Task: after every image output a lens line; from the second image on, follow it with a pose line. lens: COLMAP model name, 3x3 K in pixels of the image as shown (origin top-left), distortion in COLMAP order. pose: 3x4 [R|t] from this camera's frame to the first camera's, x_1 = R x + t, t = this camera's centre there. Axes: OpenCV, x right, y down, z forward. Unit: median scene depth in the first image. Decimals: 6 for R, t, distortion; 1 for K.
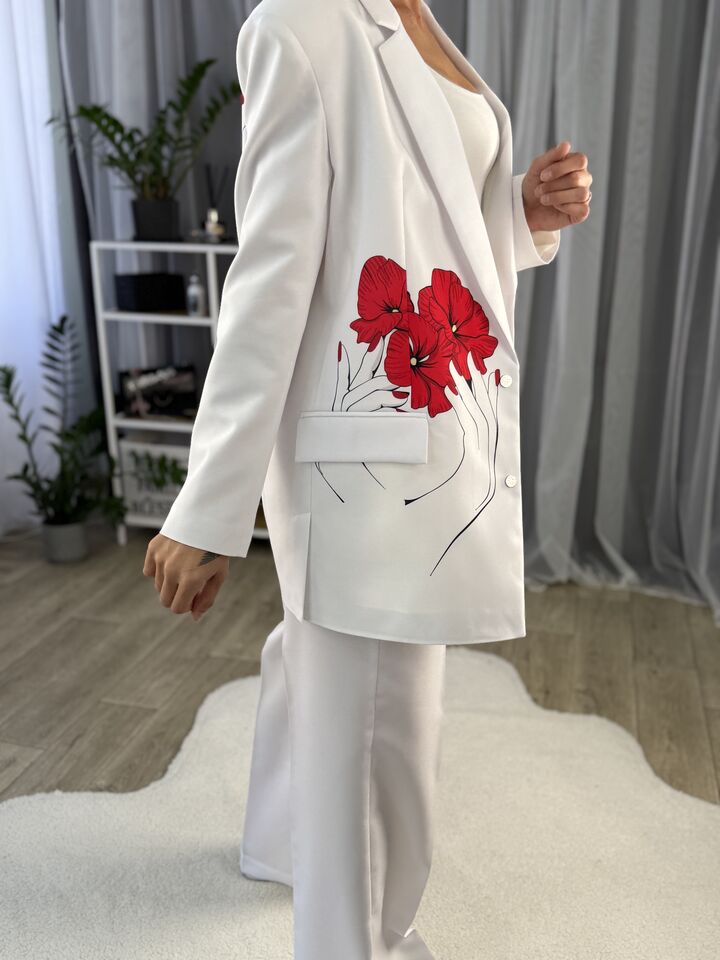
lens RADIAL K [[956.6, 0, 360.0], [0, 956.6, 480.0], [0, 0, 1]] dist [0.222513, -0.583104]
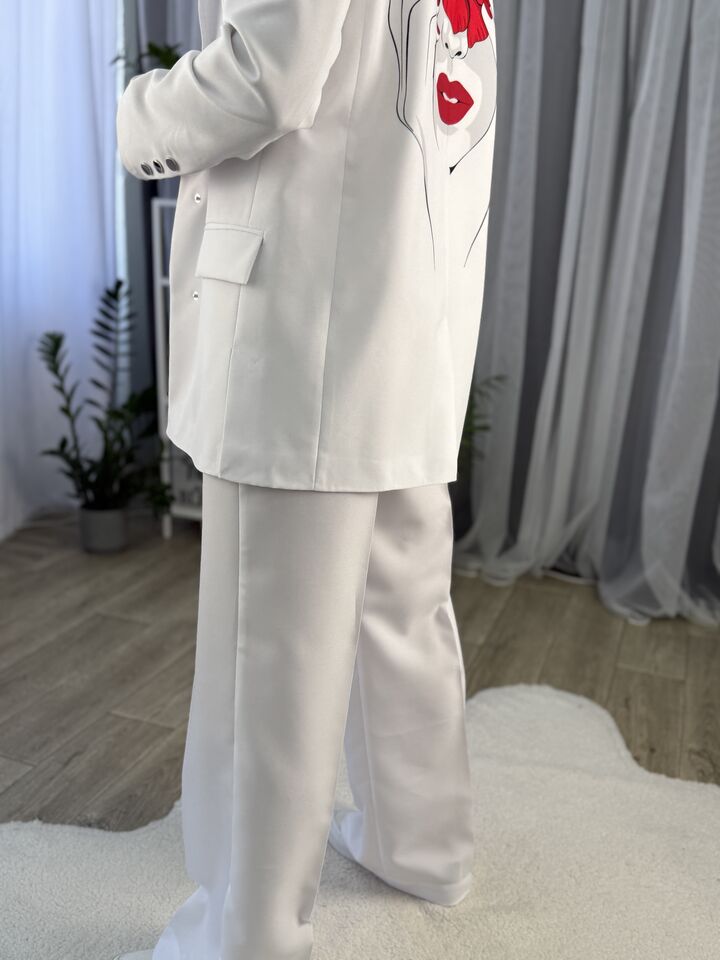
lens RADIAL K [[956.6, 0, 360.0], [0, 956.6, 480.0], [0, 0, 1]] dist [0.222513, -0.583104]
pose [[0.994622, 0.064413, -0.081103, 0.003686], [-0.066330, 0.997573, -0.021165, 0.026780], [0.079543, 0.026431, 0.996481, 0.156227]]
